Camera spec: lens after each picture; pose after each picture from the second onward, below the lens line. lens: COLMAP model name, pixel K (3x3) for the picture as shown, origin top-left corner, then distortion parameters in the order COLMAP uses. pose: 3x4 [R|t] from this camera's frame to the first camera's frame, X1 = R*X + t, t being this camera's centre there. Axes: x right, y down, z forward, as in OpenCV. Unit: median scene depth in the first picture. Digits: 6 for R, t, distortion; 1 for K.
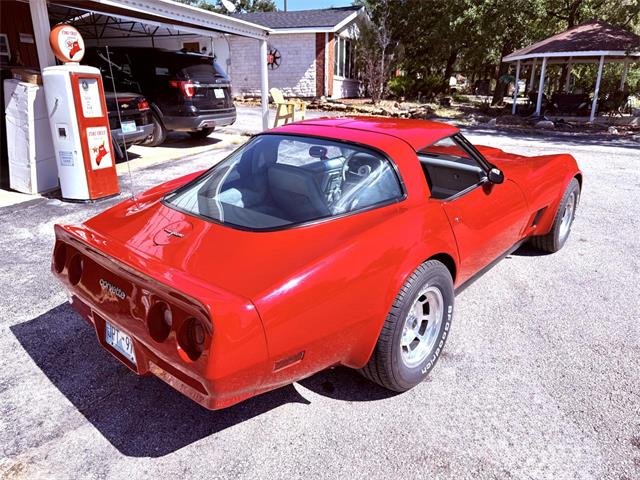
lens RADIAL K [[458.9, 0, 320.0], [0, 458.9, 240.0], [0, 0, 1]] dist [0.006600, -0.004566]
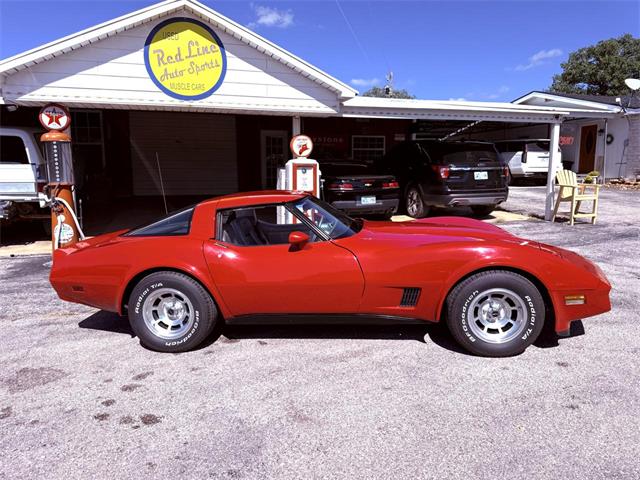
lens RADIAL K [[455.0, 0, 320.0], [0, 455.0, 240.0], [0, 0, 1]] dist [0.098473, -0.163937]
pose [[0.575962, 0.113145, -0.809608, 0.550182], [-0.249891, 0.967337, -0.042587, -0.037936], [0.778346, 0.226842, 0.585424, 0.127263]]
